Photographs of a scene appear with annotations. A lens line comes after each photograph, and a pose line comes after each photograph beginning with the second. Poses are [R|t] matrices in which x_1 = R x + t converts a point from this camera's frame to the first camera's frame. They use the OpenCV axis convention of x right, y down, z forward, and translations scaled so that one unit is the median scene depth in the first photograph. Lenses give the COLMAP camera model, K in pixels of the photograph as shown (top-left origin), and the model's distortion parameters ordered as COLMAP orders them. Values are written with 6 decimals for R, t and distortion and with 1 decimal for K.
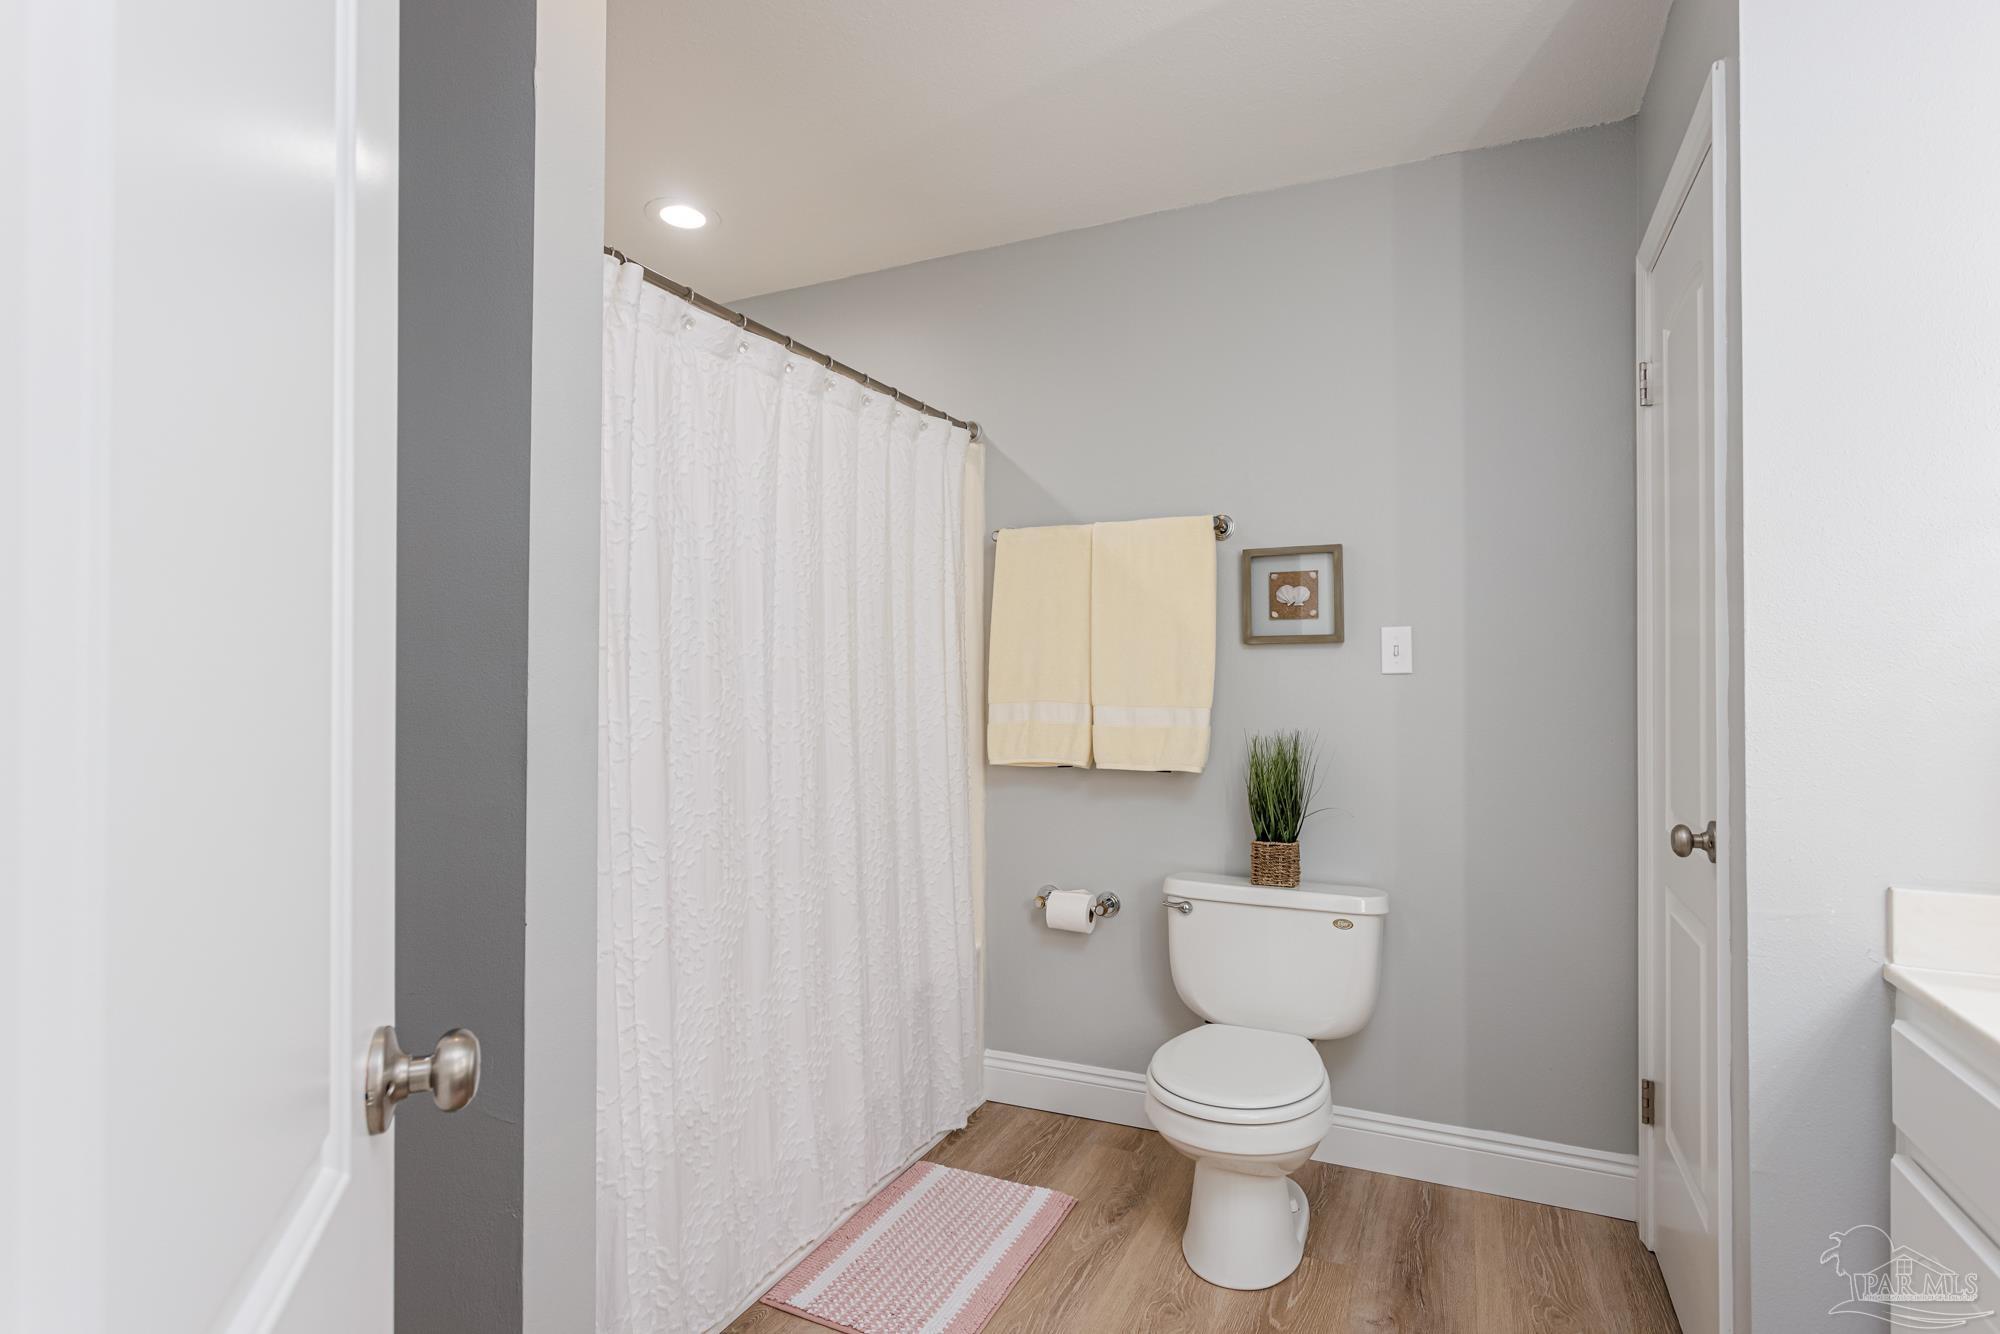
lens RADIAL K [[998.7, 0, 1002.6], [0, 998.7, 674.0], [0, 0, 1]] dist [-0.002448, -0.000176]
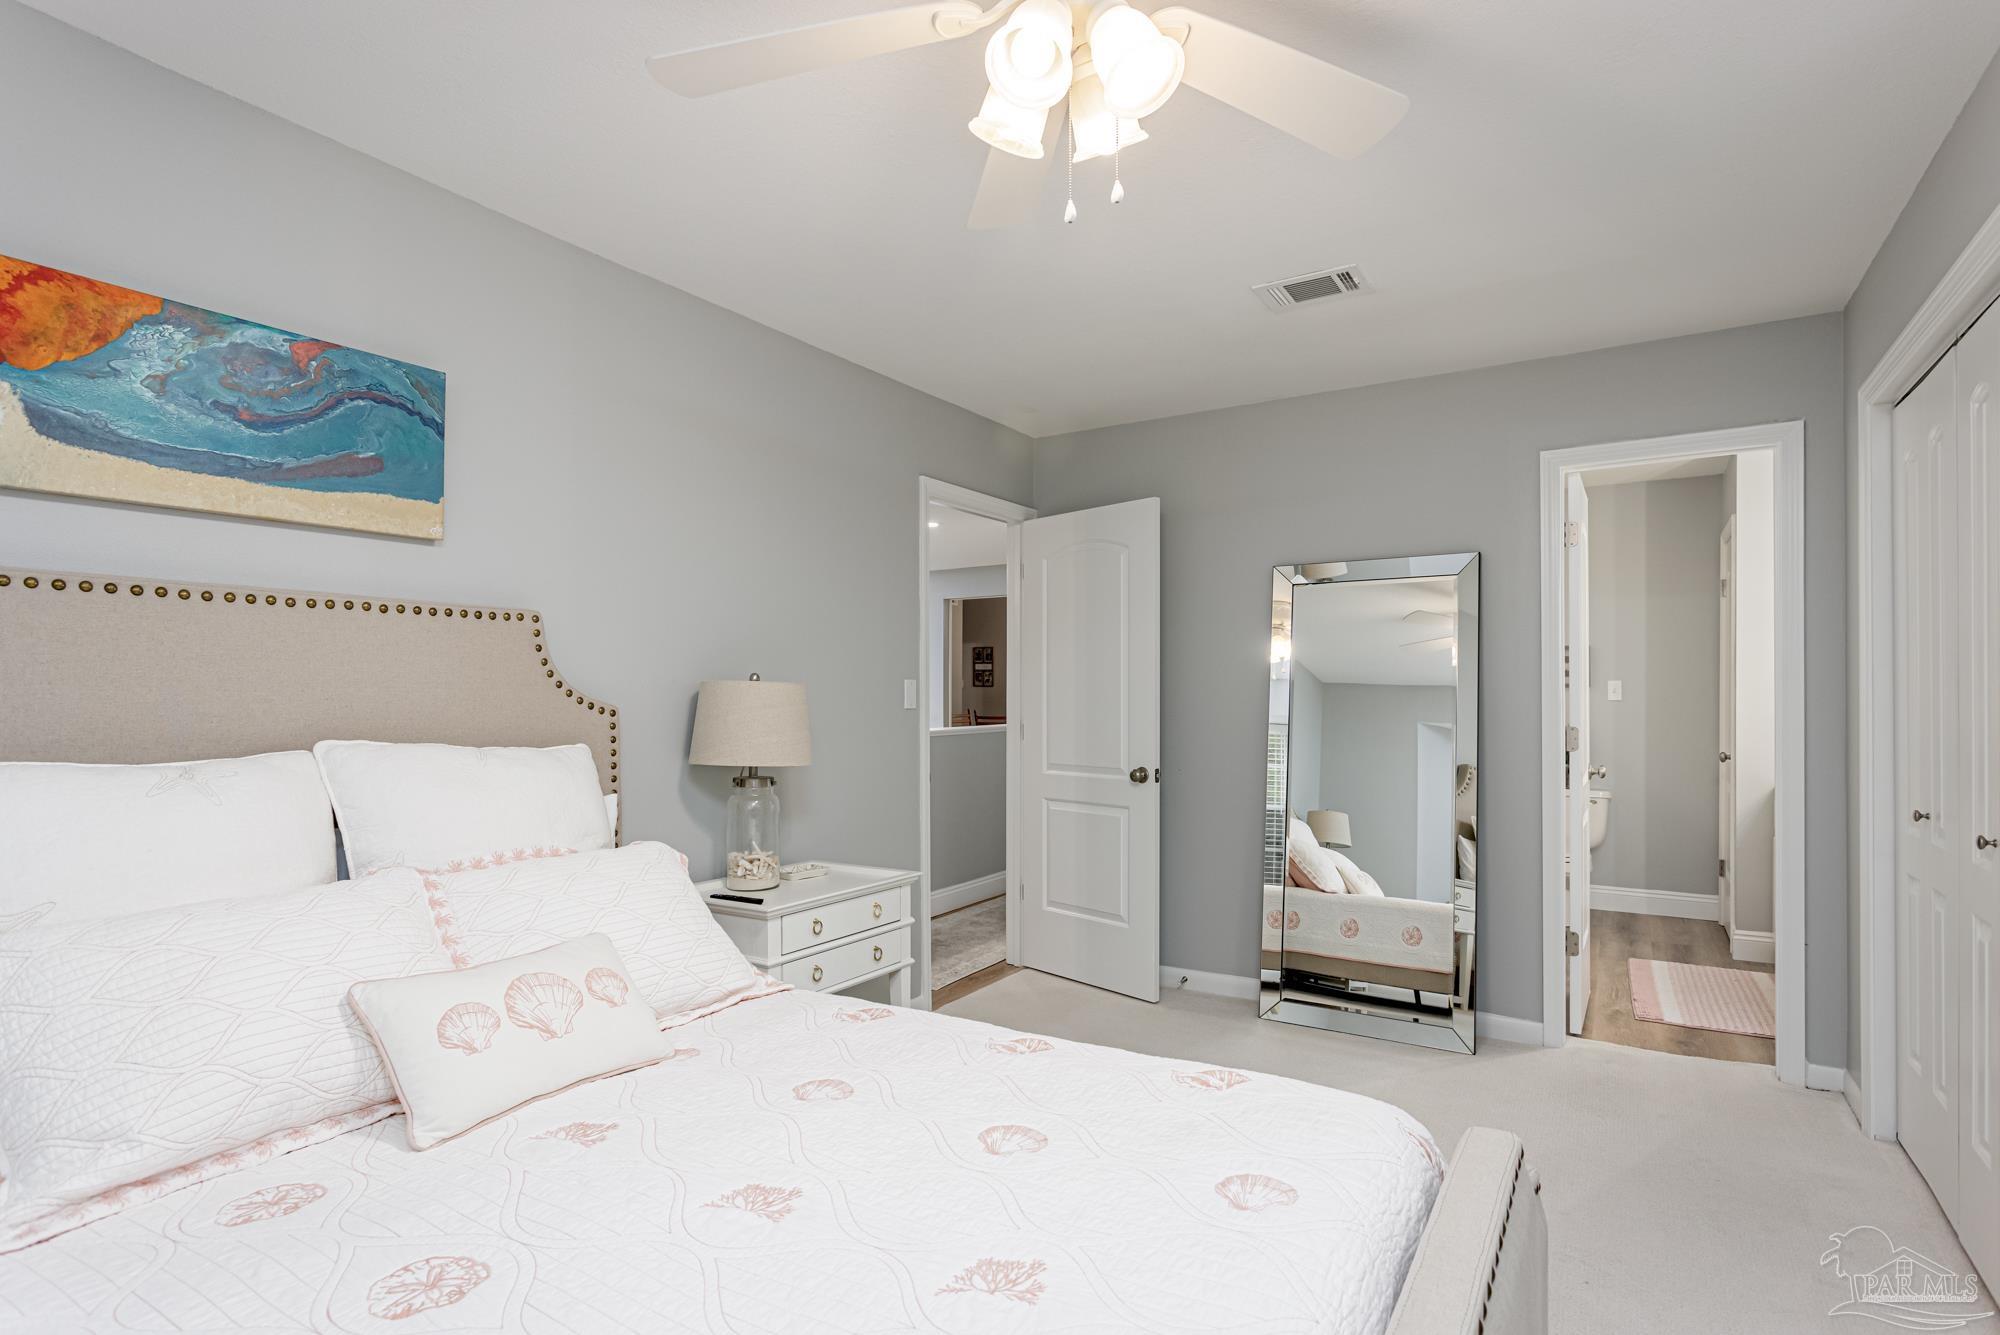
lens RADIAL K [[998.7, 0, 997.5], [0, 998.7, 675.5], [0, 0, 1]] dist [-0.002448, -0.000176]
pose [[0.991908, 0.001185, -0.126951, -0.824716], [0.000655, 0.999895, 0.014449, -0.101109], [0.126954, -0.014416, 0.991804, -1.669116]]
